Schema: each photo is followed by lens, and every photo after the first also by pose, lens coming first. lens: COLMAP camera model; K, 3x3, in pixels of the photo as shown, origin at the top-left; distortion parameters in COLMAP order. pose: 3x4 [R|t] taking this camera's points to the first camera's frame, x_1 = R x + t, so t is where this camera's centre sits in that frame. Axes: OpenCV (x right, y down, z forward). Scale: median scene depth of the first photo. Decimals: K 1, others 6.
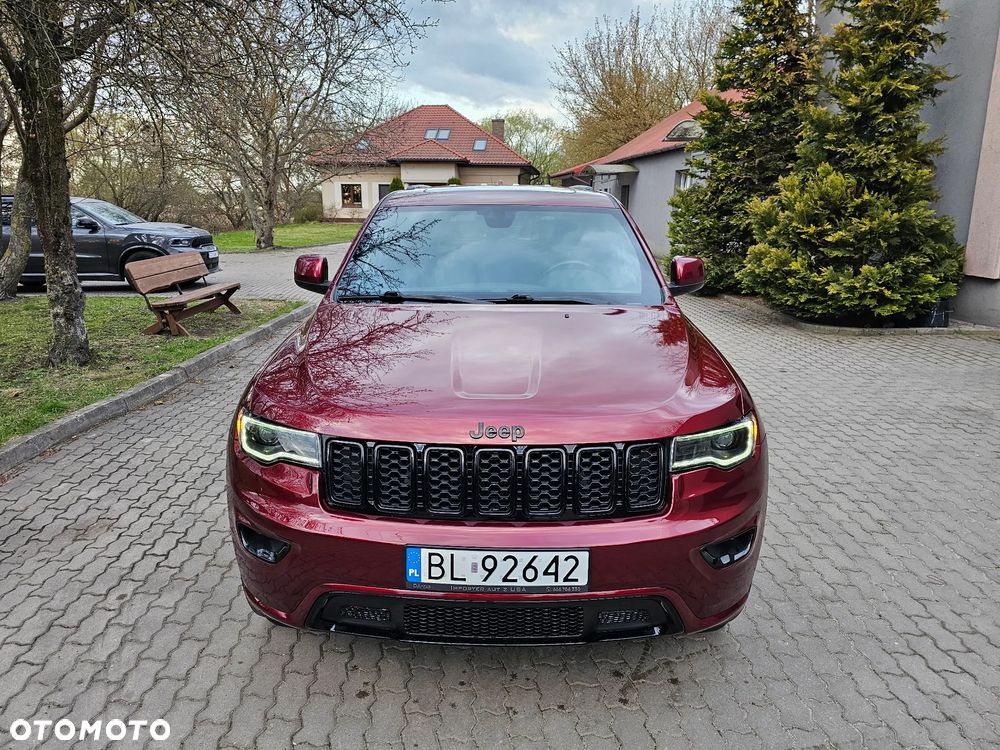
lens RADIAL K [[669.7, 0, 490.6], [0, 669.7, 386.1], [0, 0, 1]] dist [0.052527, -0.049490]
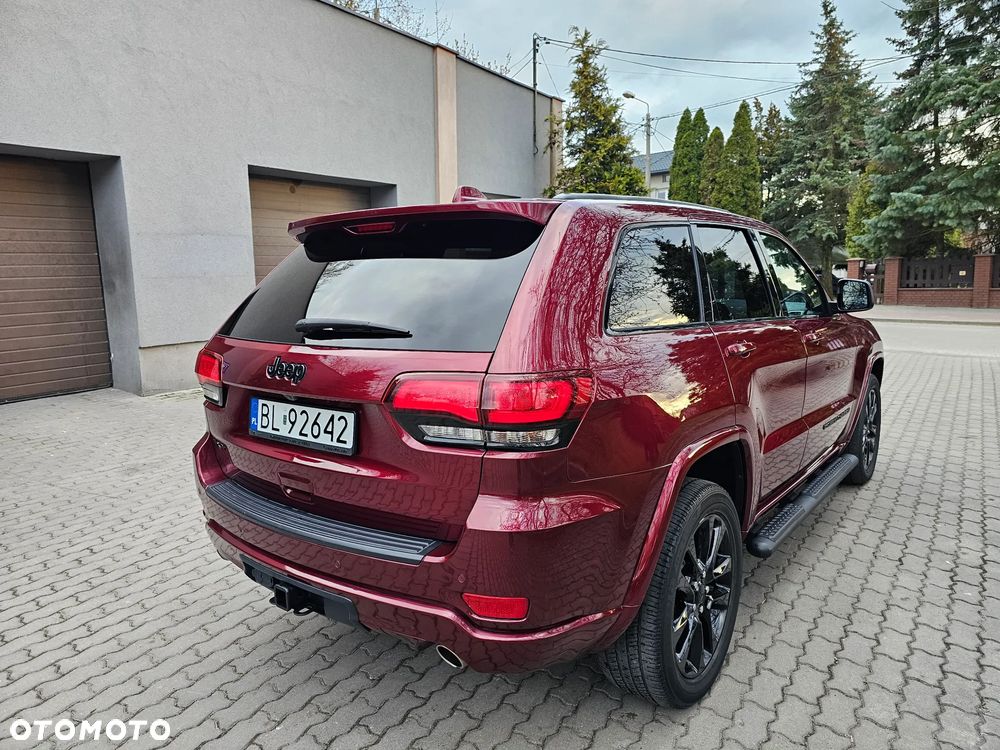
lens RADIAL K [[670.0, 0, 497.9], [0, 670.0, 376.5], [0, 0, 1]] dist [0.061271, -0.056752]
pose [[-0.796118, -0.072954, 0.600727, -0.550541], [0.183232, 0.917044, 0.354198, -0.626271], [-0.576734, 0.392056, -0.716708, 2.503764]]
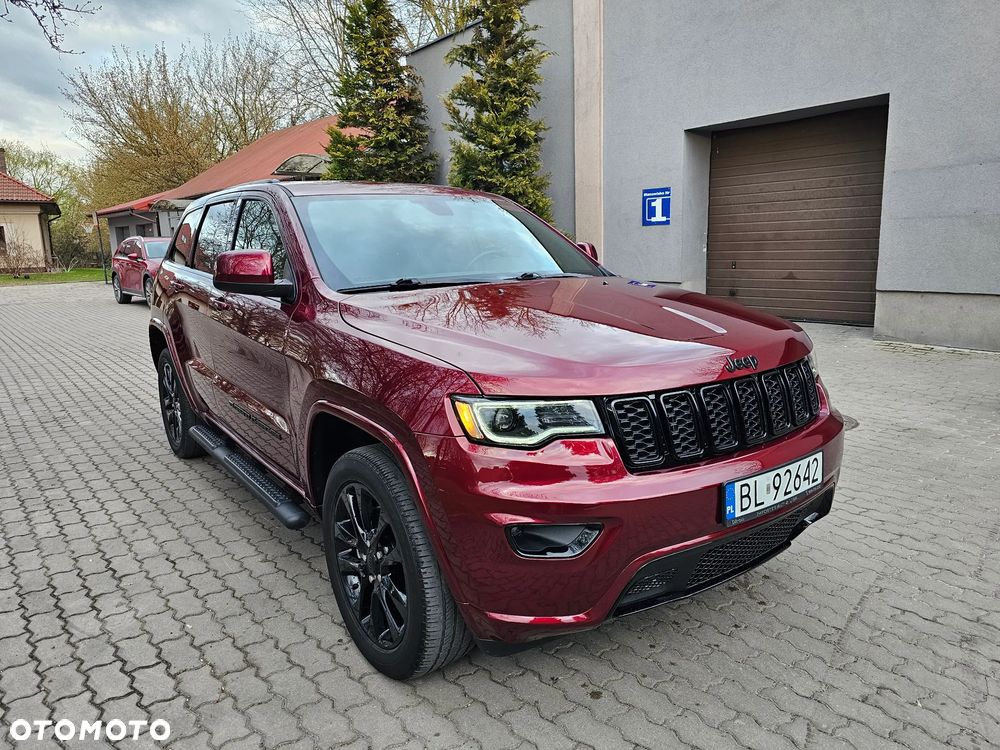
lens RADIAL K [[670.0, 0, 497.9], [0, 670.0, 376.5], [0, 0, 1]] dist [0.061271, -0.056752]
pose [[0.792626, -0.140452, 0.593311, -0.606365], [0.184361, 0.982764, -0.013650, 0.020590], [-0.581167, 0.120202, 0.804858, 0.232251]]
